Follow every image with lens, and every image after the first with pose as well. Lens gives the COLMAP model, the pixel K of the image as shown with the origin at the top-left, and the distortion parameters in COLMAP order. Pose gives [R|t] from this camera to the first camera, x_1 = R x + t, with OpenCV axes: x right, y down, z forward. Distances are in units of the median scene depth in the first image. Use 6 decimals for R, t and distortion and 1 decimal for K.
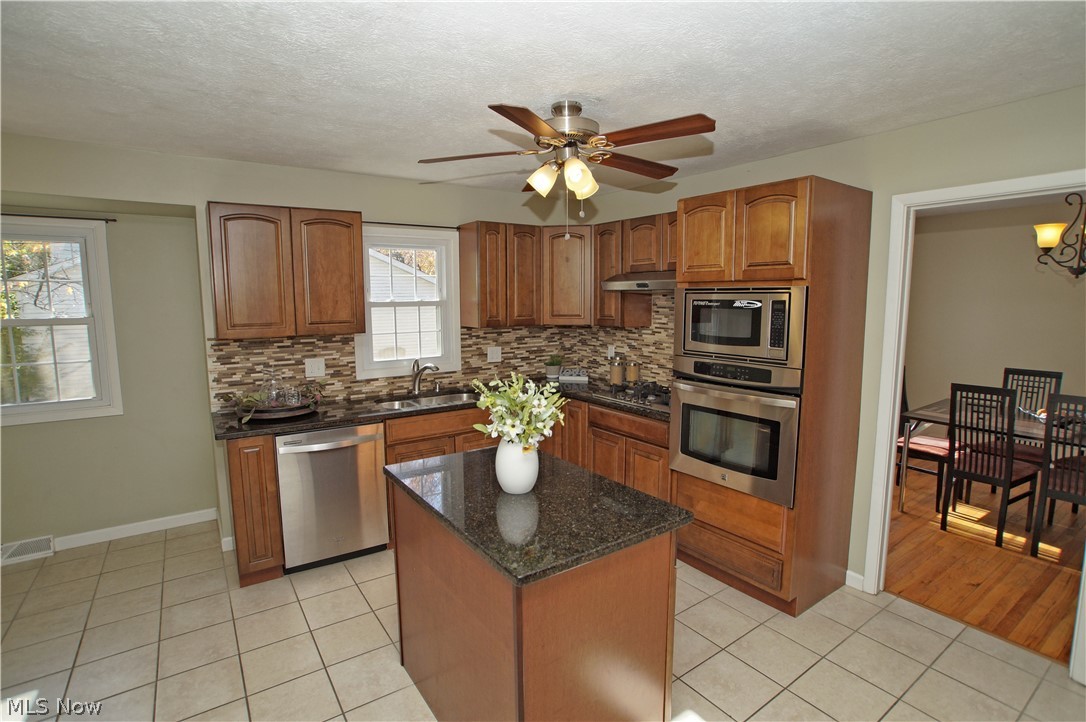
lens RADIAL K [[526.1, 0, 543.2], [0, 526.1, 357.9], [0, 0, 1]] dist [-0.066153, 0.025992]
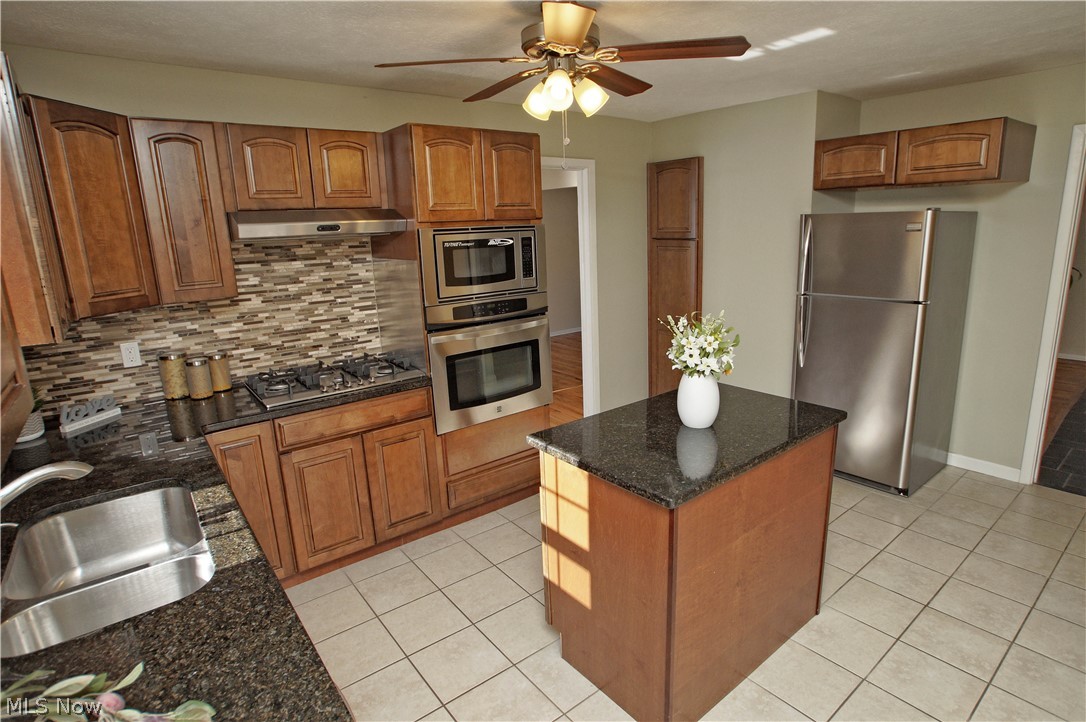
lens RADIAL K [[526.1, 0, 543.2], [0, 526.1, 357.9], [0, 0, 1]] dist [-0.066153, 0.025992]
pose [[-0.033066, -0.230865, 0.972424, -0.540879], [0.153477, 0.960243, 0.233192, -0.084495], [-0.987599, 0.156955, 0.003681, 0.709577]]
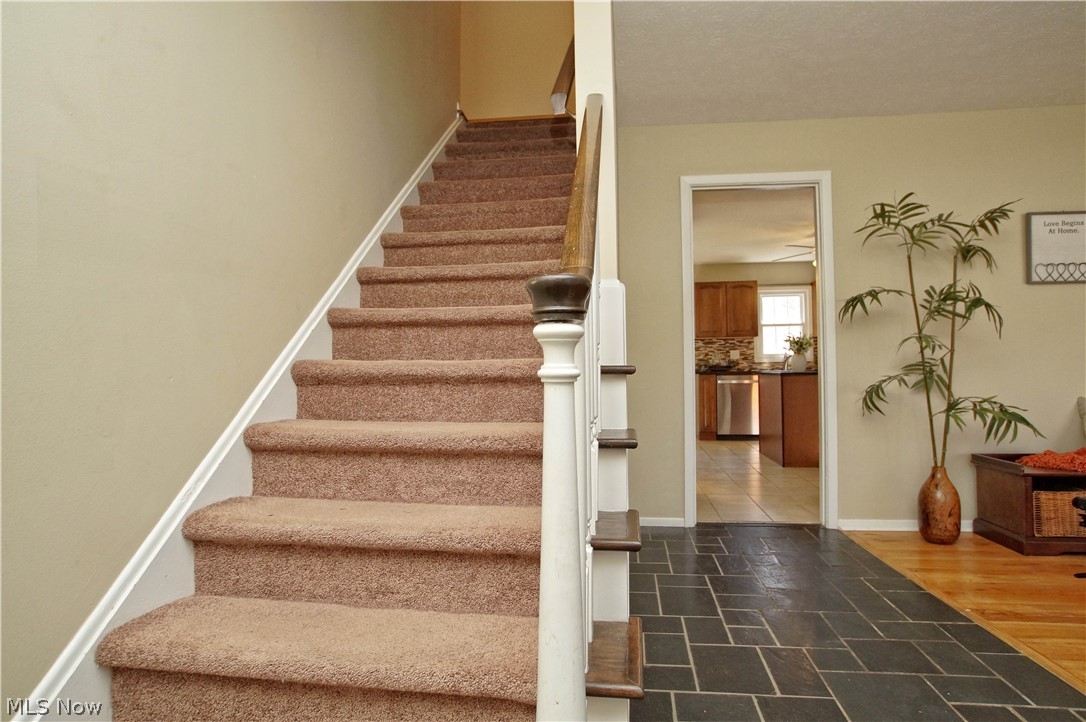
lens RADIAL K [[587.5, 0, 543.0], [0, 587.5, 361.0], [0, 0, 1]] dist [-0.002467, -0.000281]
pose [[0.742842, -0.019223, -0.669191, 0.626817], [-0.074996, 0.990906, -0.111715, 0.396590], [0.665253, 0.133173, 0.734645, -1.373883]]
